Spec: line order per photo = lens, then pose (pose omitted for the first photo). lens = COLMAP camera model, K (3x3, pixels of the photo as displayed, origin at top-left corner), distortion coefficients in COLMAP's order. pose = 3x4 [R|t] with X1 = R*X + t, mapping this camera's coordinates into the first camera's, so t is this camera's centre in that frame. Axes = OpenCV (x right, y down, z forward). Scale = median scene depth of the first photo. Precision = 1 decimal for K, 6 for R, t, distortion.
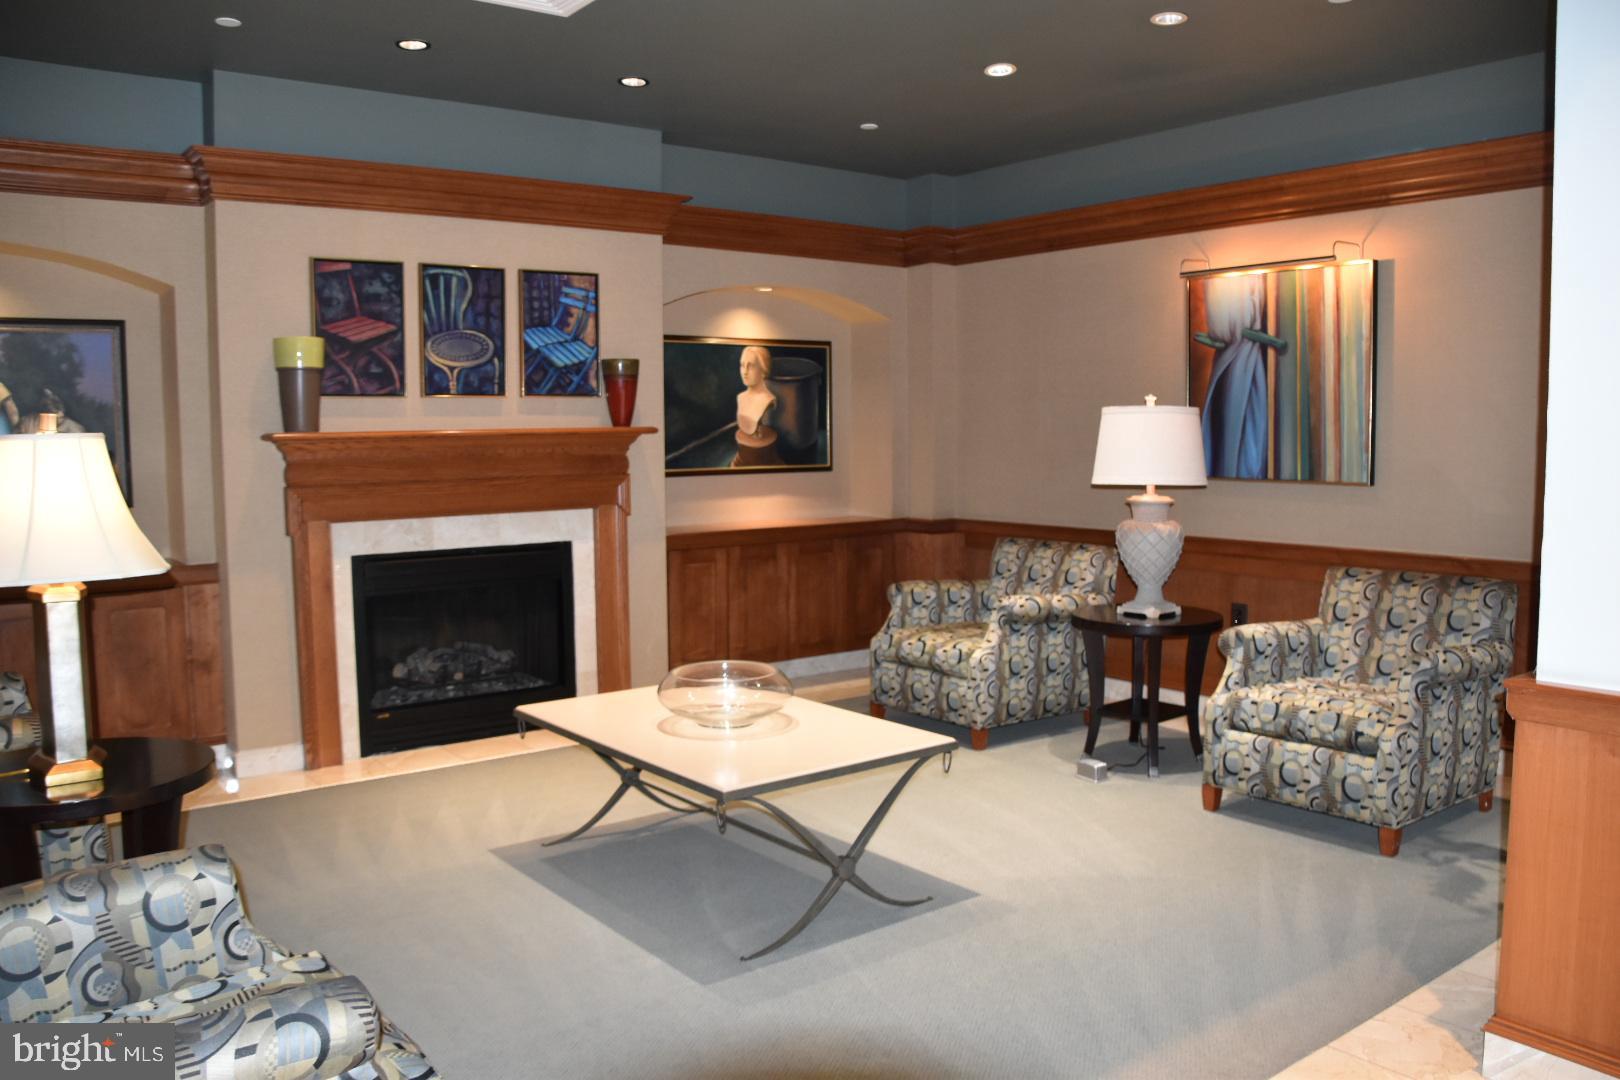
lens RADIAL K [[1294.6, 0, 814.8], [0, 1294.6, 536.5], [0, 0, 1]] dist [-0.094548, 0.018347]
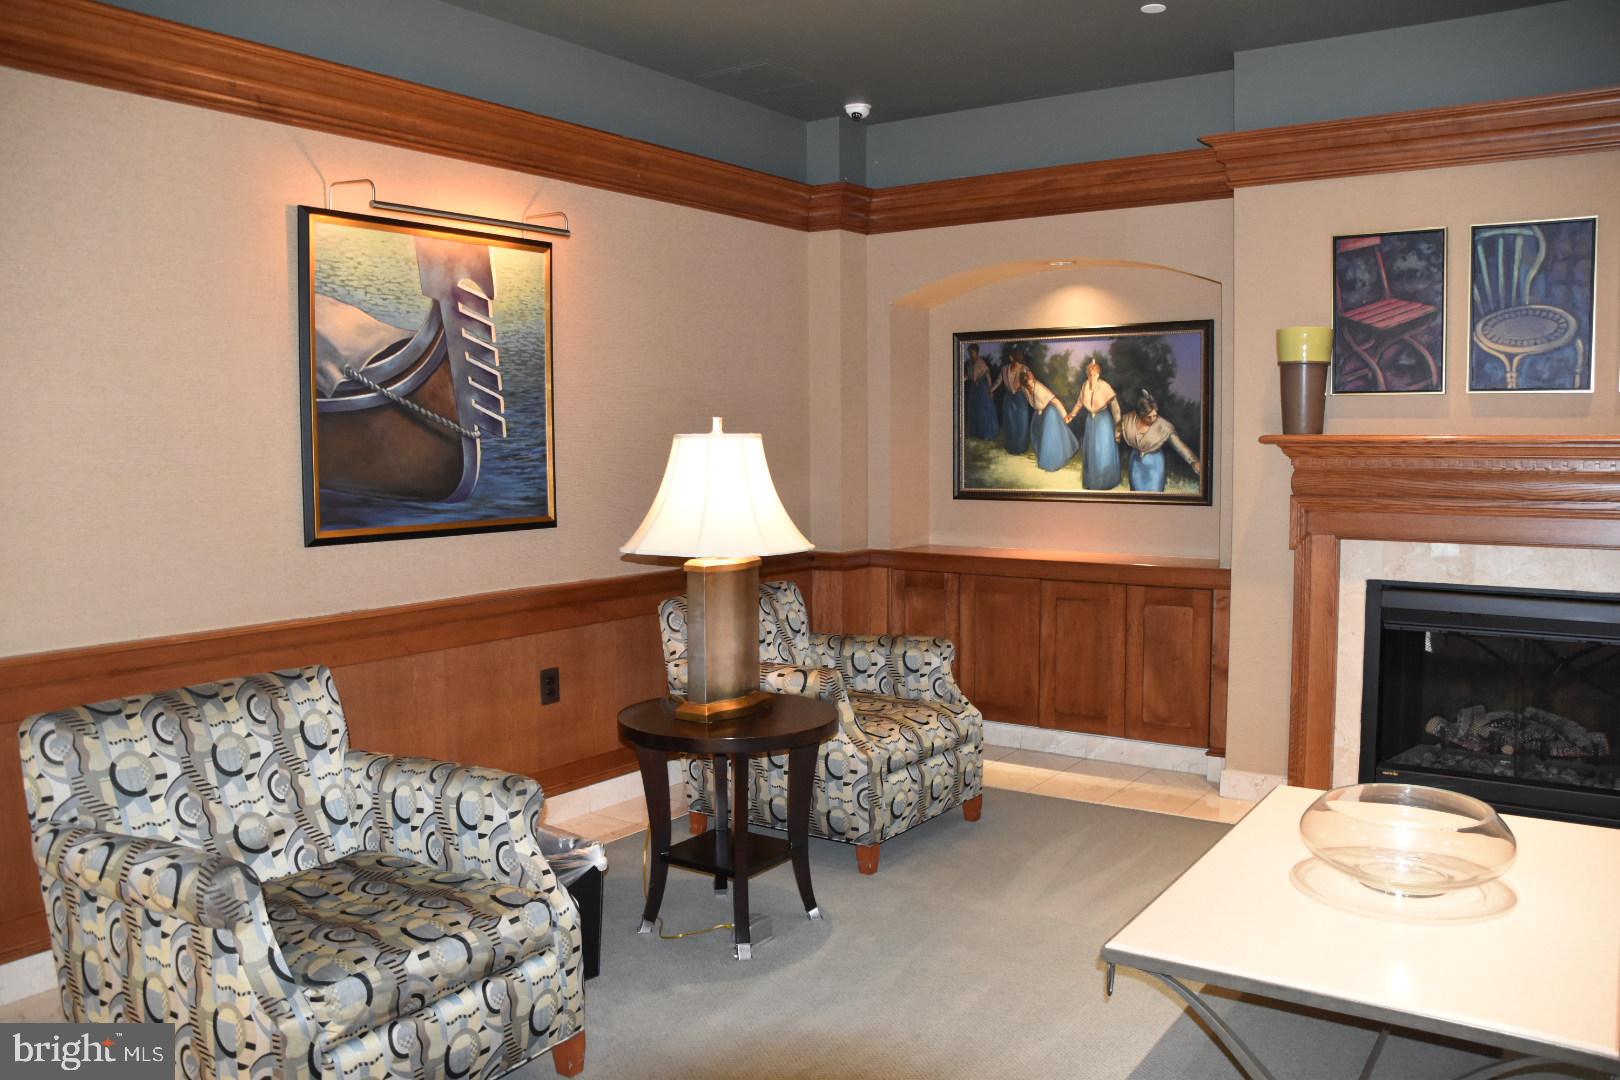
lens RADIAL K [[1294.6, 0, 812.8], [0, 1294.6, 538.7], [0, 0, 1]] dist [-0.094548, 0.018347]
pose [[0.317645, 0.084438, -0.944443, 0.328876], [-0.079490, 0.994892, 0.062213, -0.036088], [0.944872, 0.055312, 0.322734, 0.377810]]
